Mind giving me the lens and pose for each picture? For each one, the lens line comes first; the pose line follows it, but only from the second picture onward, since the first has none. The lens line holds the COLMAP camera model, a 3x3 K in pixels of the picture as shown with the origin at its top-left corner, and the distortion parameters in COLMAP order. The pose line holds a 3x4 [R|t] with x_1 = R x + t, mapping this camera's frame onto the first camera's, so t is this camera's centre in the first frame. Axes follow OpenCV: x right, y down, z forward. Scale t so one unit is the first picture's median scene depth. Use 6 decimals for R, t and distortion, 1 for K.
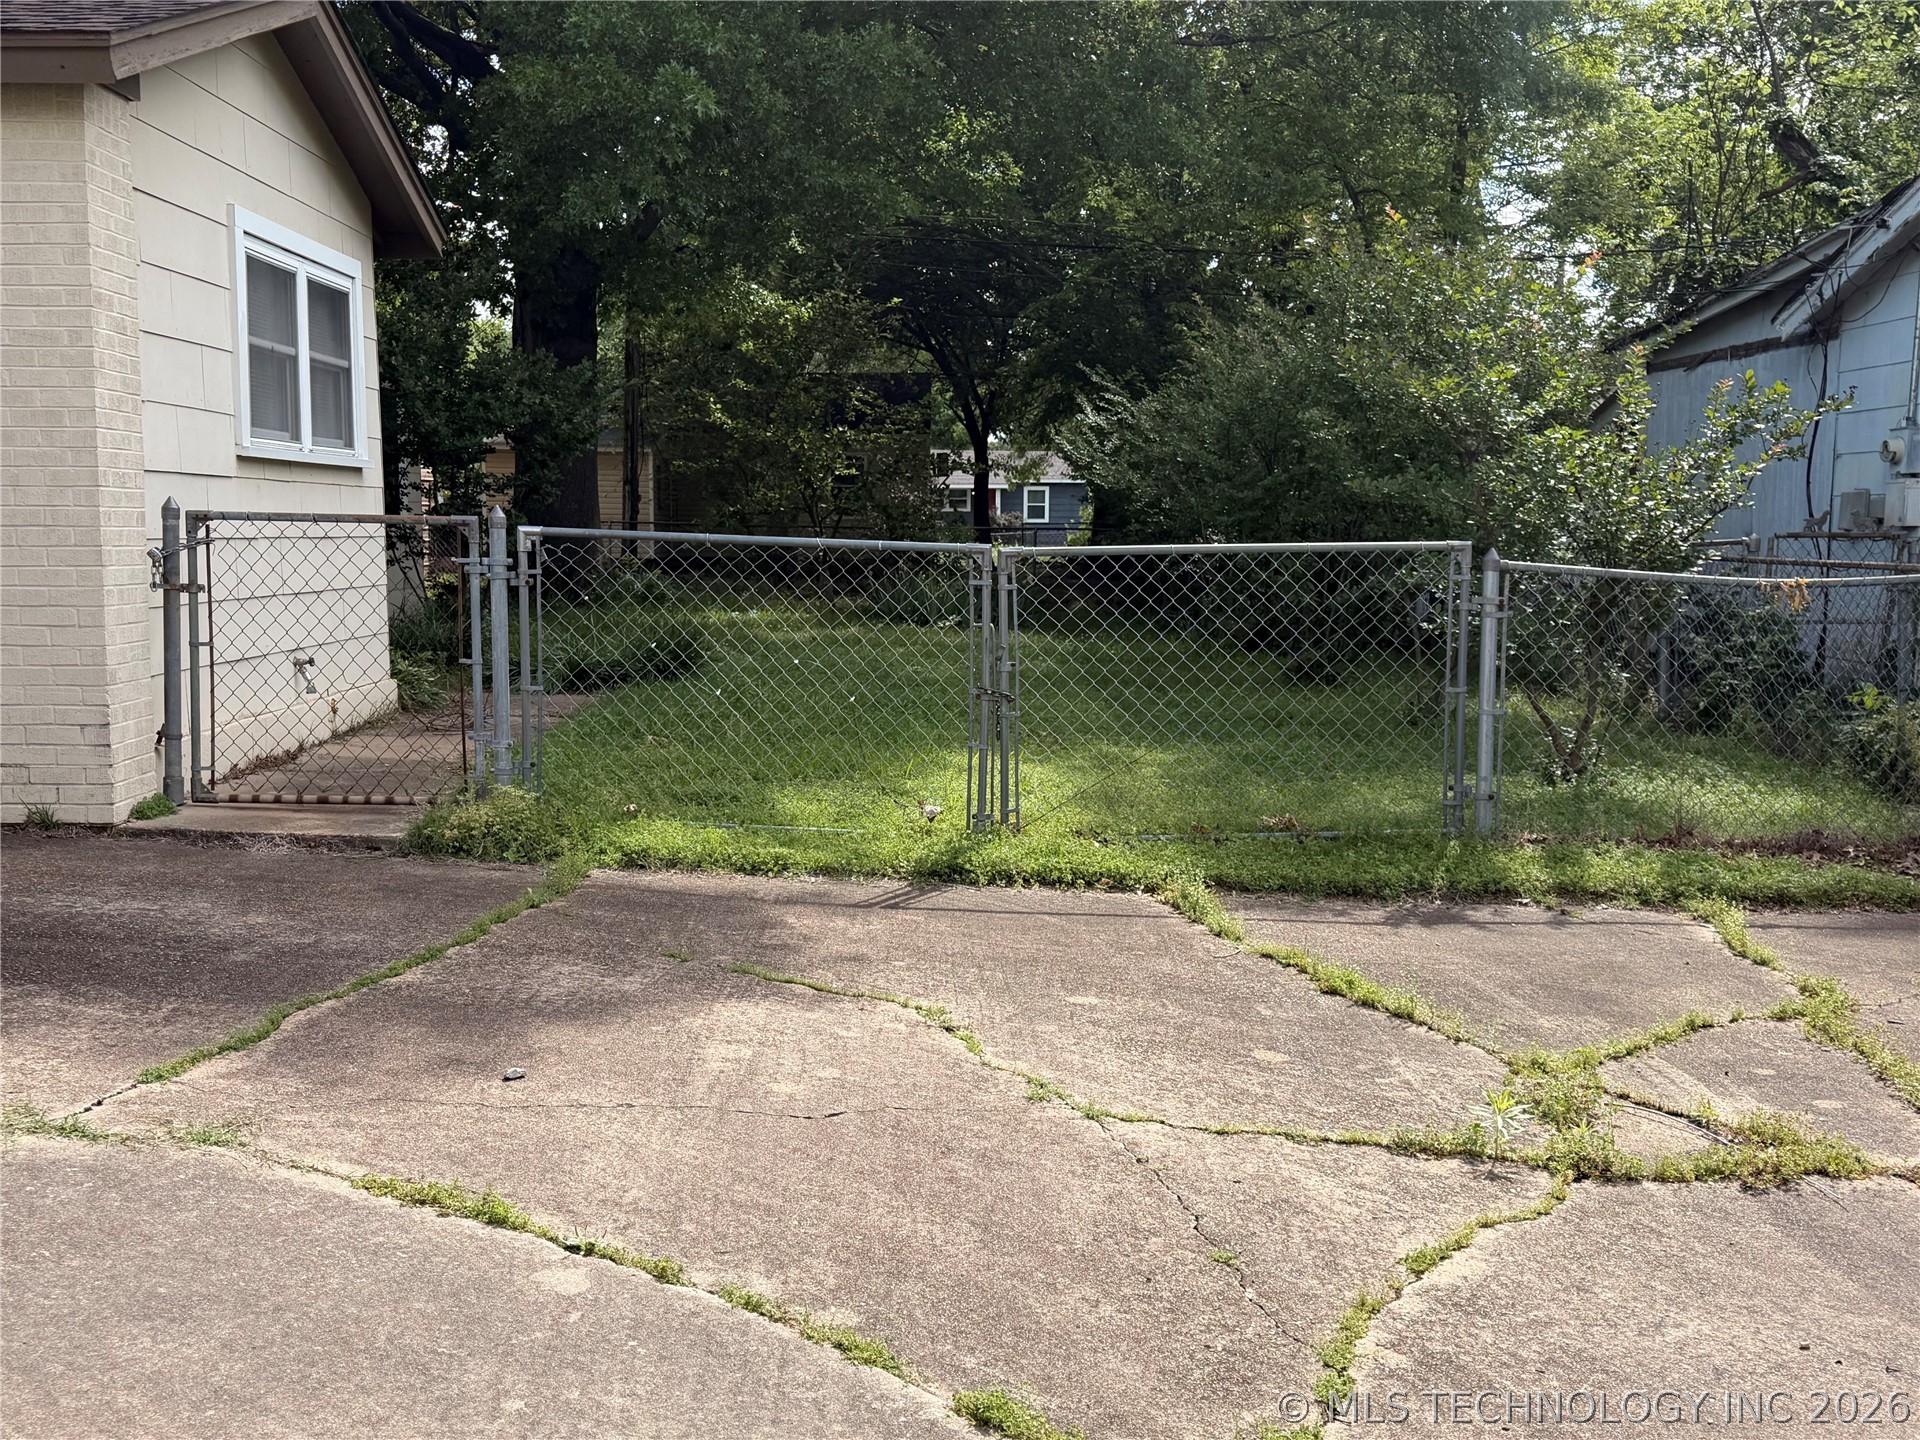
lens RADIAL K [[2019.2, 0, 959.0], [0, 2019.2, 717.9], [0, 0, 1]] dist [0.118609, 0.000000]
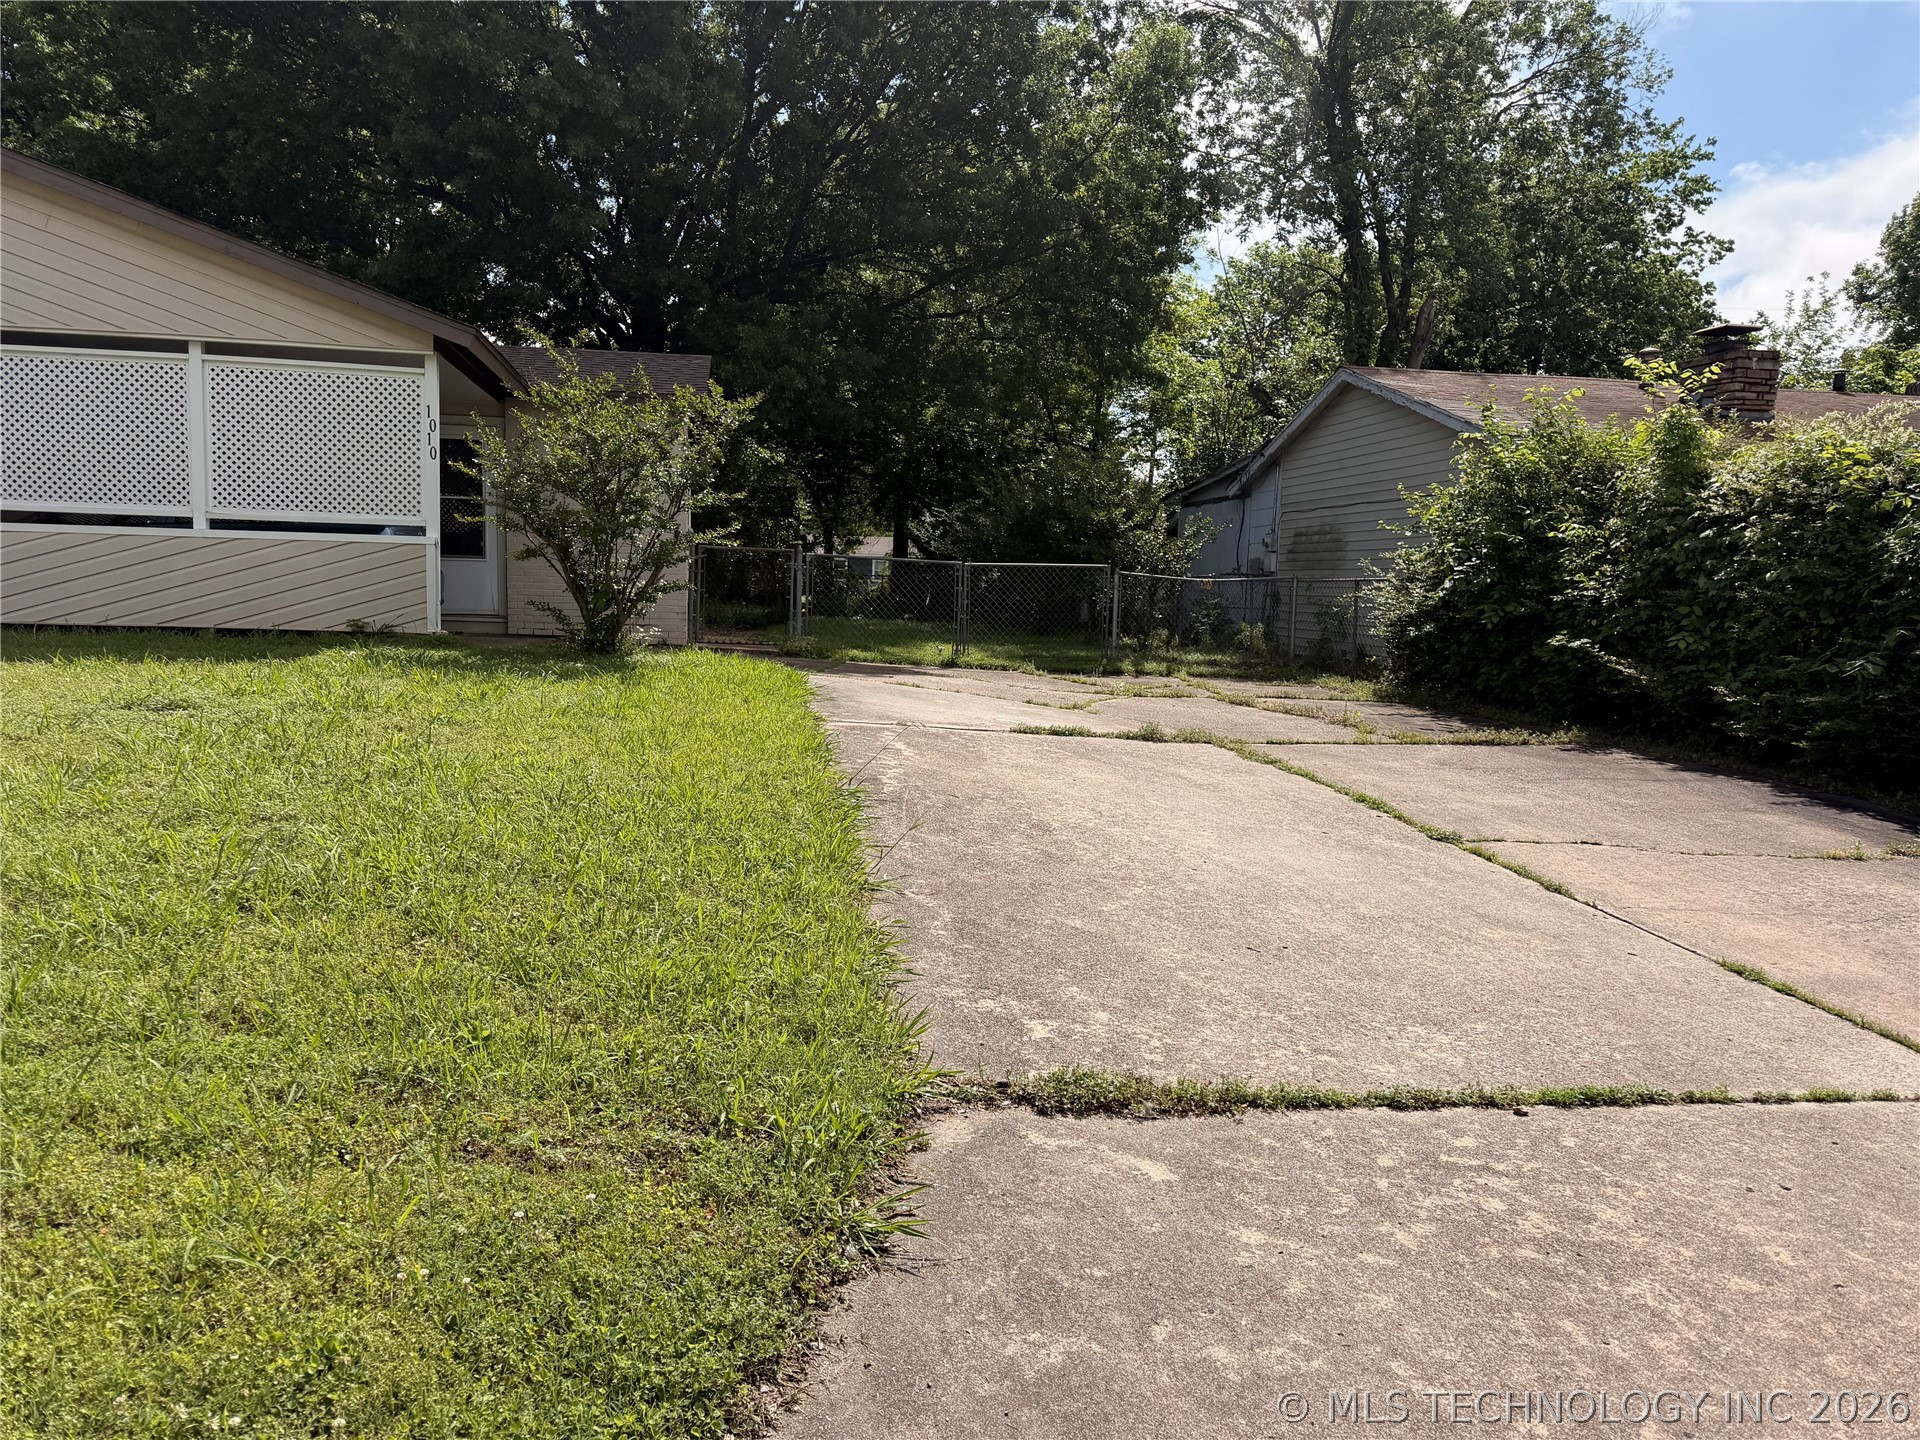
lens RADIAL K [[1350.3, 0, 960.1], [0, 1350.3, 702.5], [0, 0, 1]] dist [0.062711, -0.071834]
pose [[0.990276, 0.004047, 0.139058, -0.231743], [-0.002863, 0.999958, -0.008711, 0.124382], [-0.139087, 0.008228, 0.990246, -0.894384]]
